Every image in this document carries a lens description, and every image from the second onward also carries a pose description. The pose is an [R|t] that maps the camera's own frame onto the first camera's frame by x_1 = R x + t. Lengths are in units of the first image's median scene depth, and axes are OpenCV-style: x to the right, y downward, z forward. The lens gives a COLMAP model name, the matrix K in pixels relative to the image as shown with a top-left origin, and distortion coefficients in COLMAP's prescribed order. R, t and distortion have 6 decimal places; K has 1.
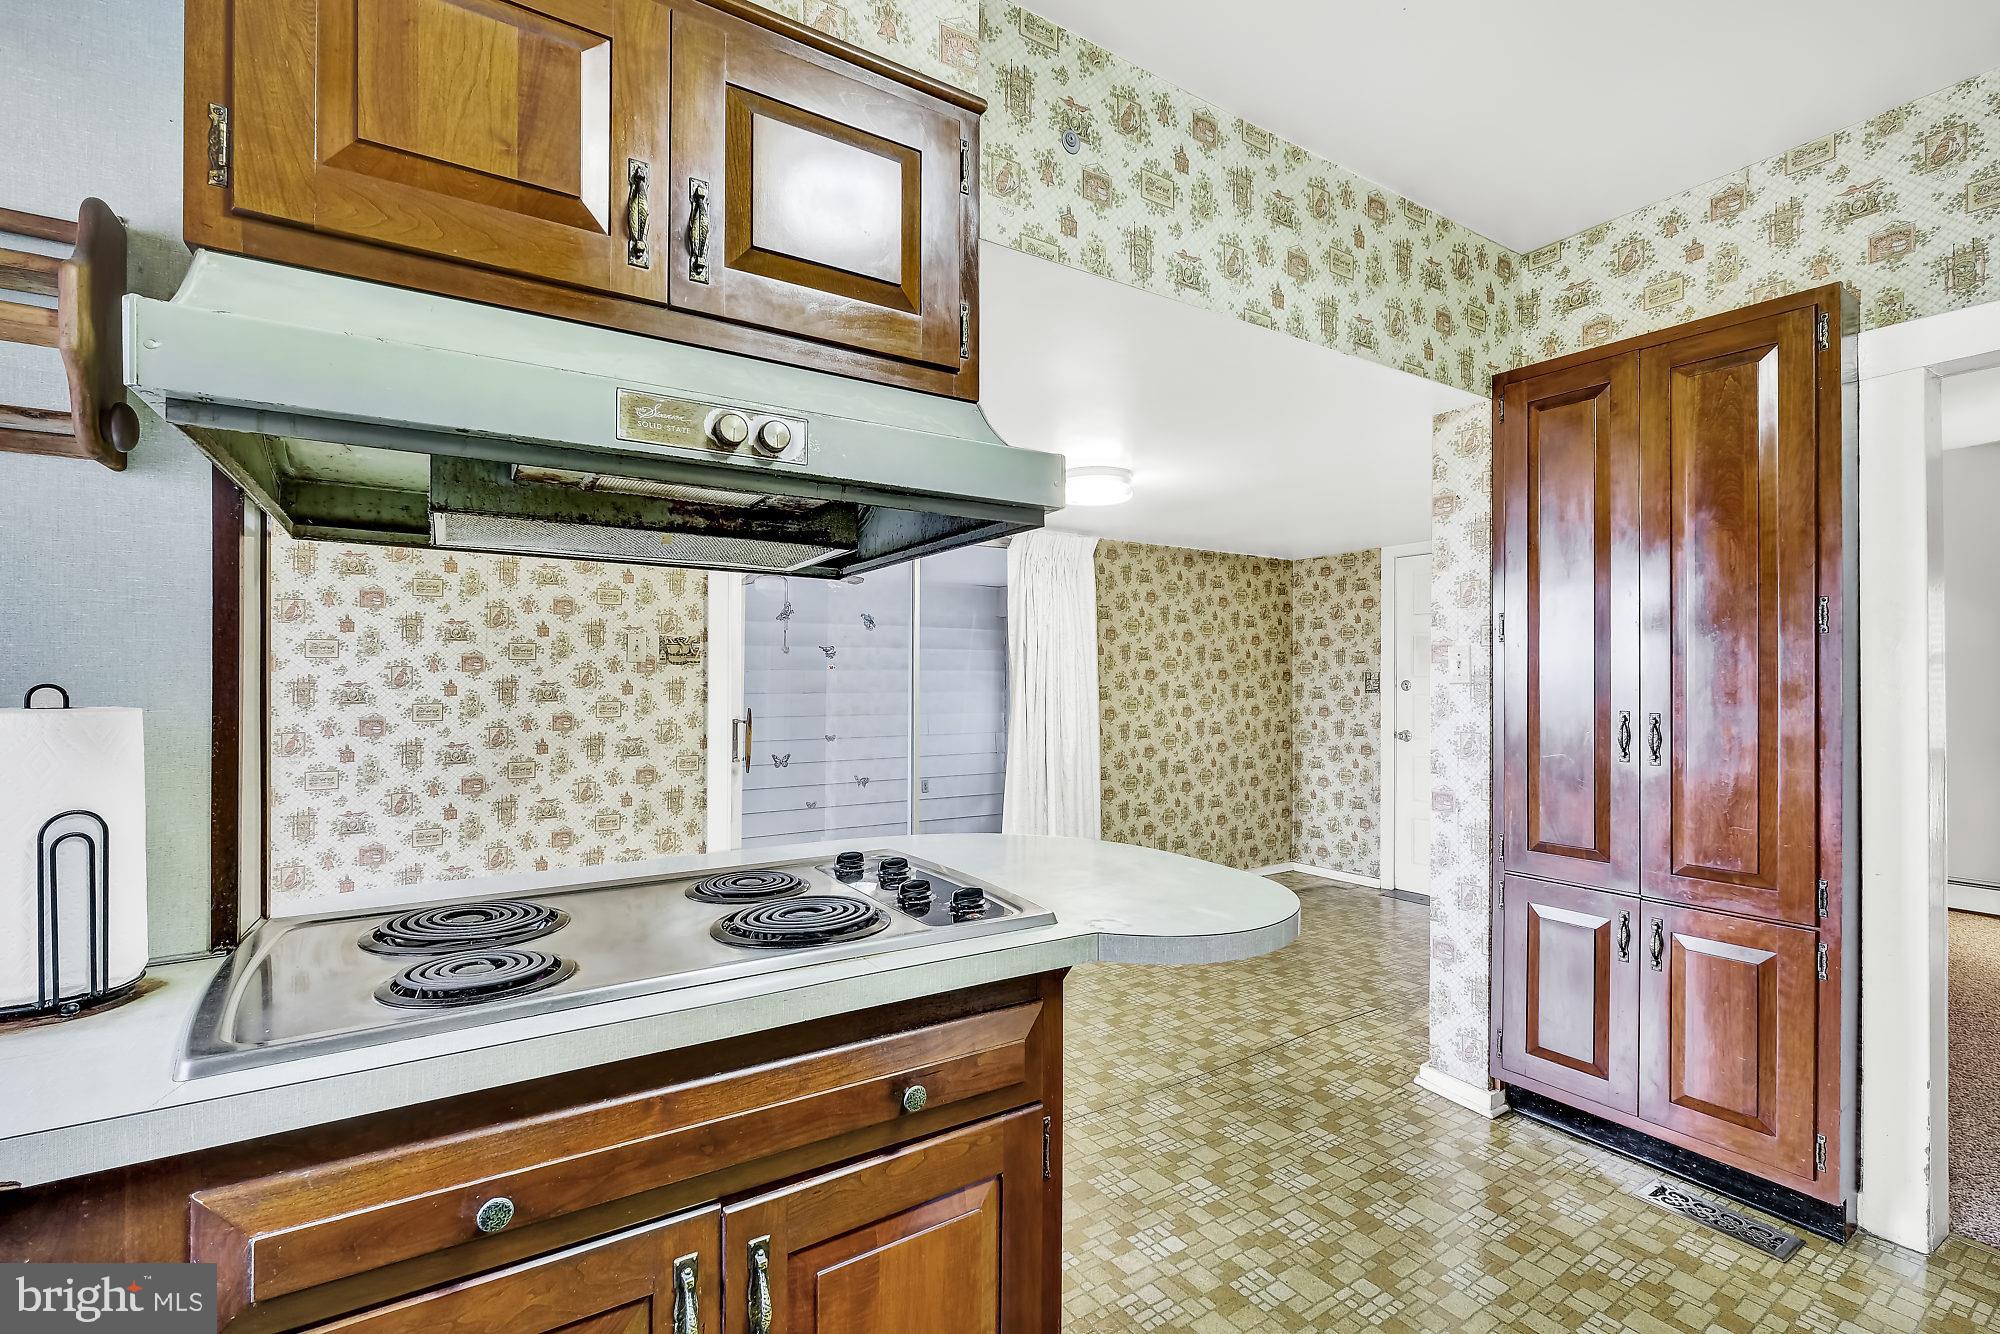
lens RADIAL K [[890.9, 0, 978.7], [0, 890.9, 671.9], [0, 0, 1]] dist [0.001236, 0.000344]
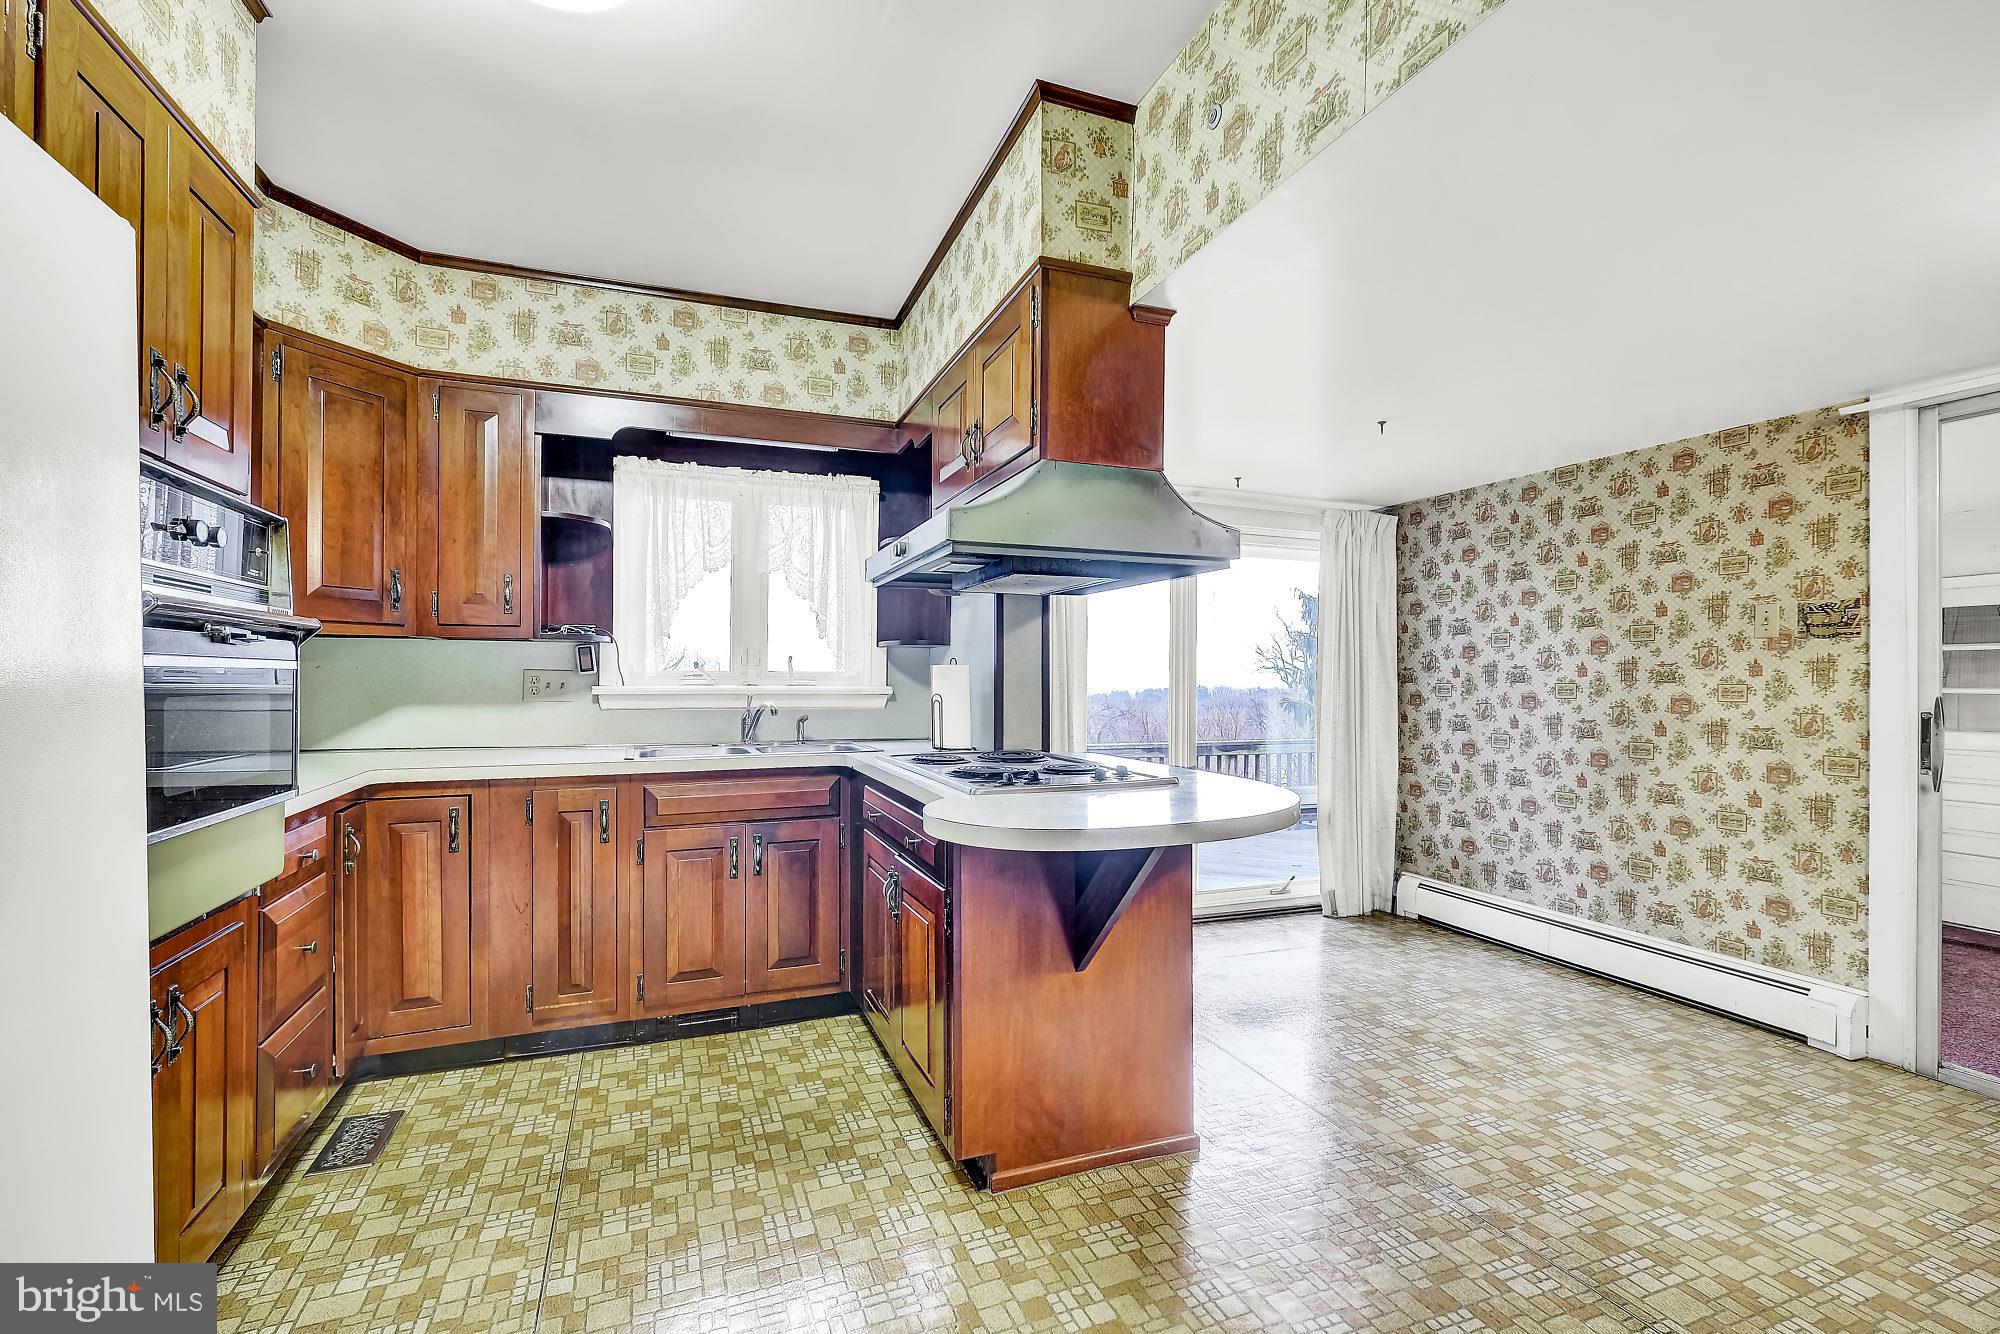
lens RADIAL K [[883.4, 0, 1026.4], [0, 883.4, 684.9], [0, 0, 1]] dist [0.000636, 0.000020]
pose [[-0.163166, 0.003281, -0.986593, 0.869398], [0.005231, 0.999983, 0.002461, 0.043840], [0.986585, -0.004760, -0.163181, 0.705140]]
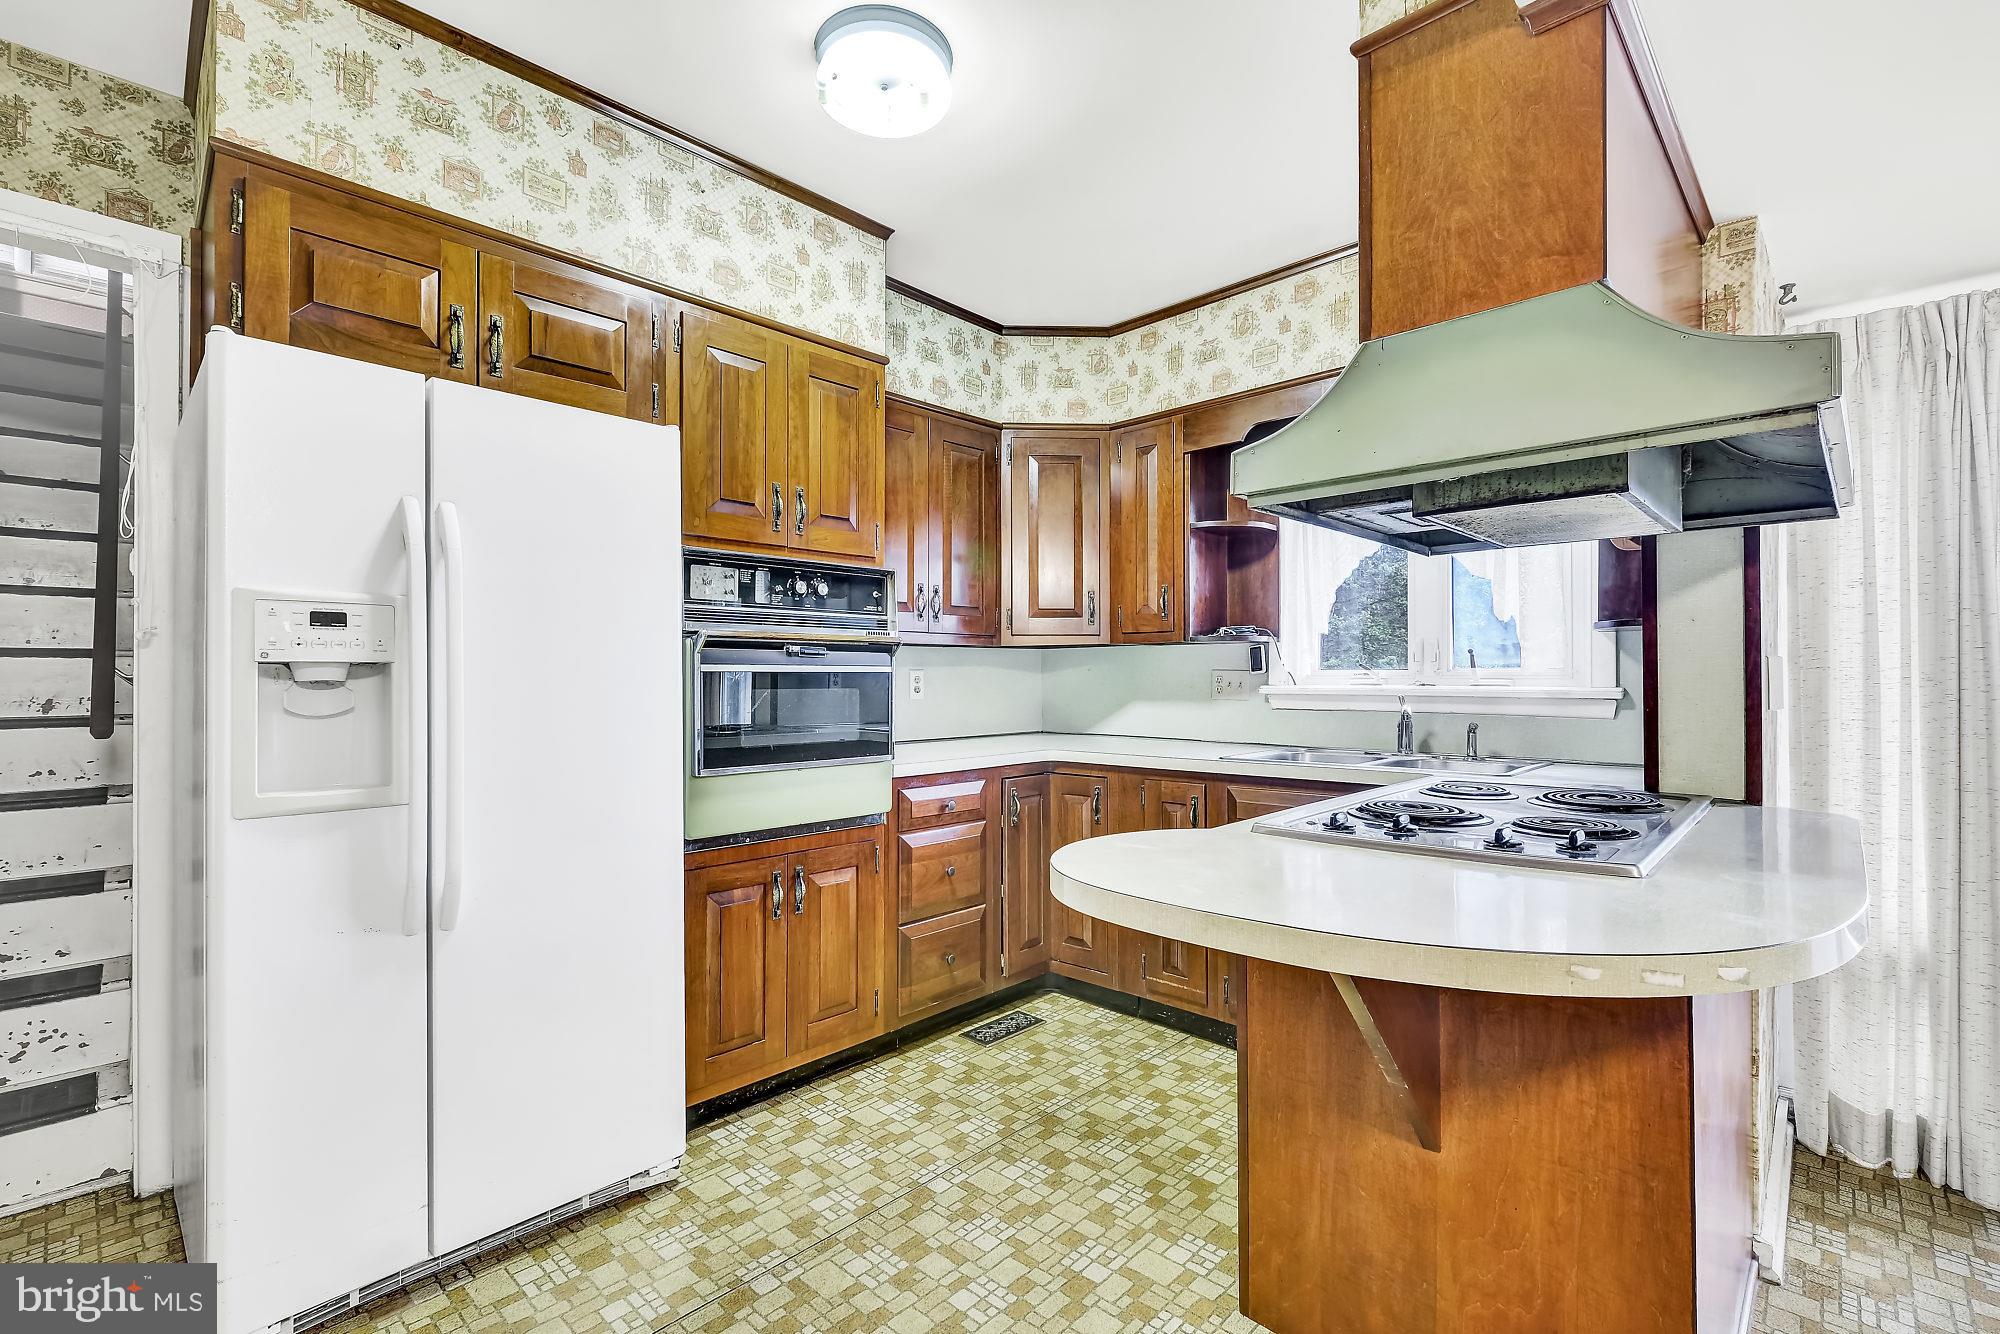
lens RADIAL K [[905.6, 0, 994.1], [0, 905.6, 679.3], [0, 0, 1]] dist [-0.000378, -0.000210]
pose [[-0.966887, -0.001543, -0.255199, 0.398218], [0.000573, 0.999966, -0.008217, 0.047117], [0.255203, -0.008091, -0.966854, 1.080836]]
